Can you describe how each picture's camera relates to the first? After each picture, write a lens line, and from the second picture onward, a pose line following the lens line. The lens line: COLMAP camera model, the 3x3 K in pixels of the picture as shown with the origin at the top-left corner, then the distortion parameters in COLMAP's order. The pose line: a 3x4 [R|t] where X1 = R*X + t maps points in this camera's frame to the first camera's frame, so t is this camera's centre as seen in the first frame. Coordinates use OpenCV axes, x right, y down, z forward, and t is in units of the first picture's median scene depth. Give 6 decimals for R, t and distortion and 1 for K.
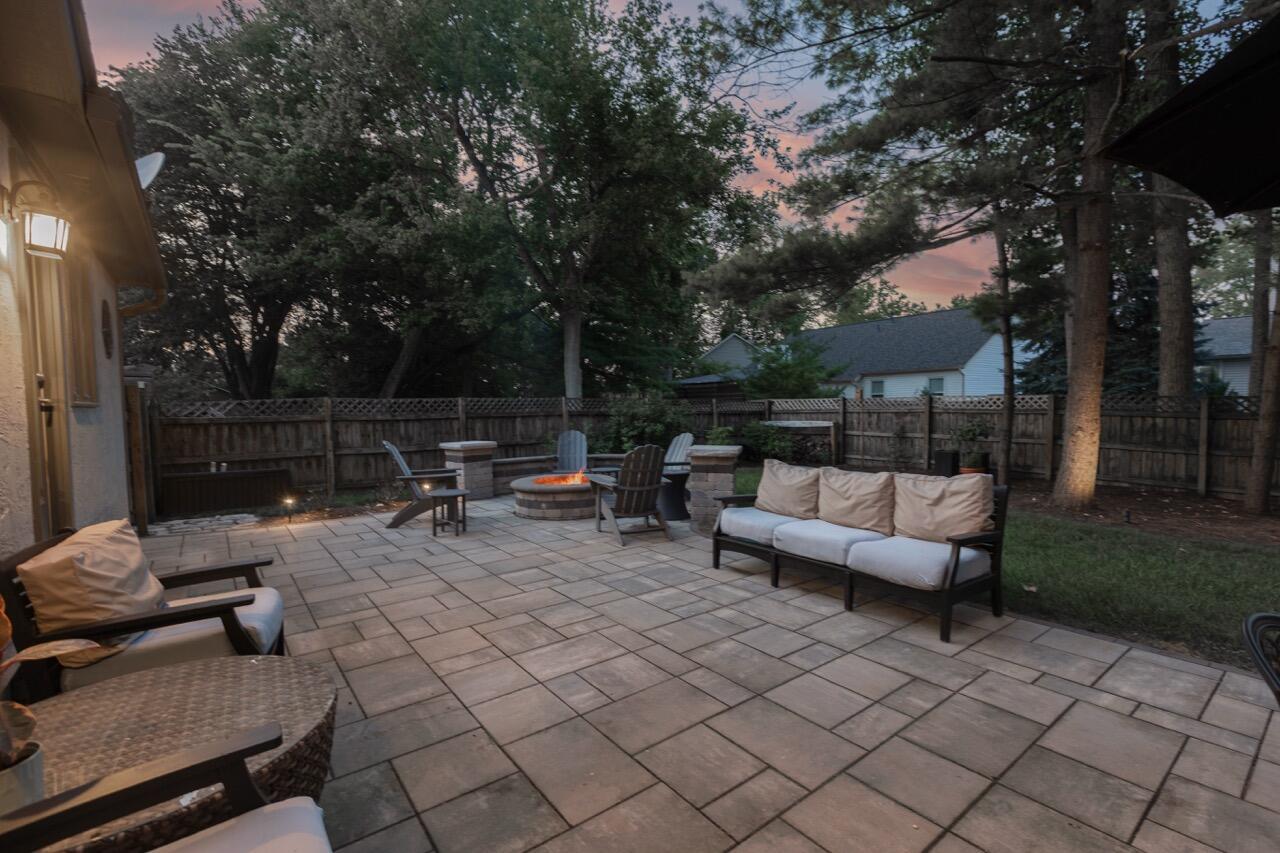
lens RADIAL K [[571.2, 0, 639.7], [0, 571.2, 423.9], [0, 0, 1]] dist [-0.003876, -0.000283]
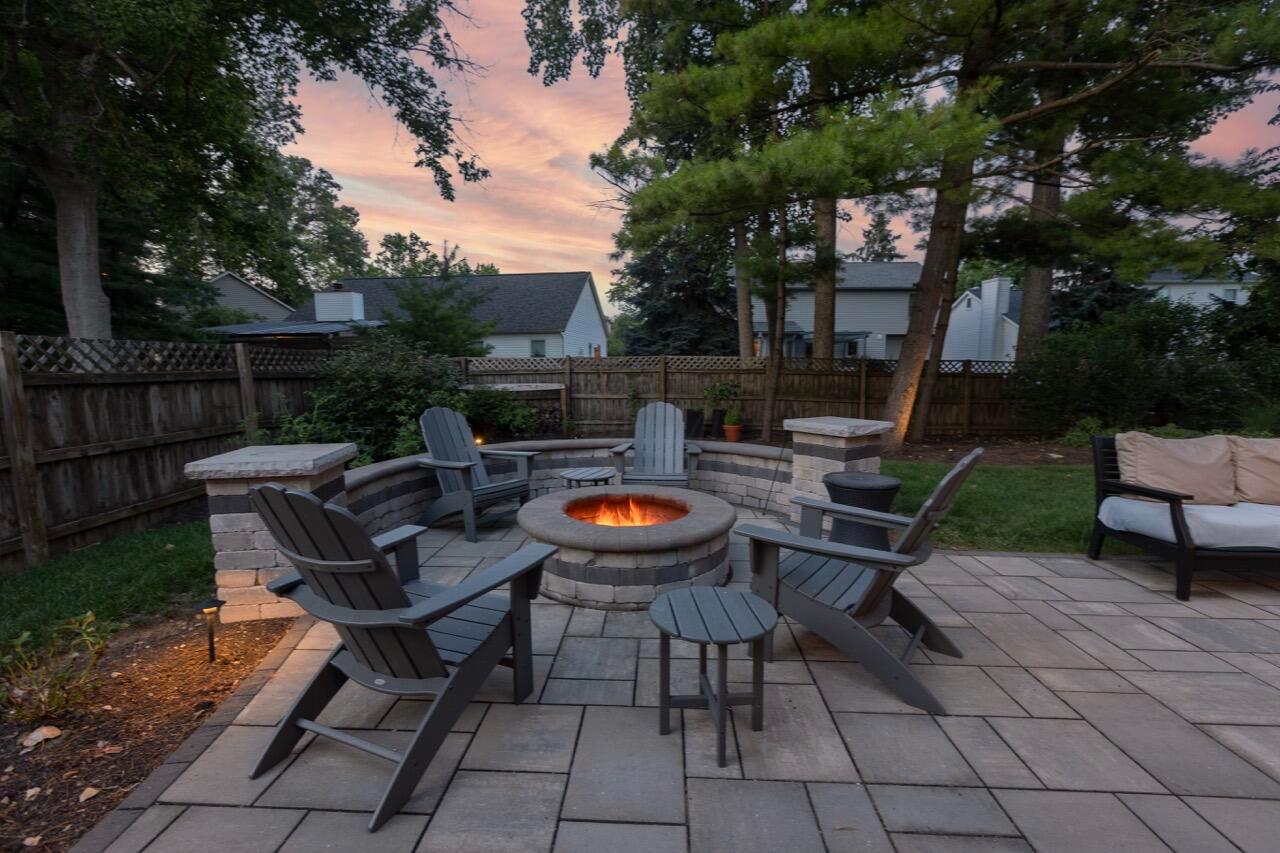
lens RADIAL K [[571.2, 0, 635.8], [0, 571.2, 423.5], [0, 0, 1]] dist [-0.003876, -0.000283]
pose [[0.653706, -0.068993, 0.753597, -0.256127], [0.021008, 0.997106, 0.073064, -0.004942], [-0.756457, -0.031931, 0.653264, 0.351826]]
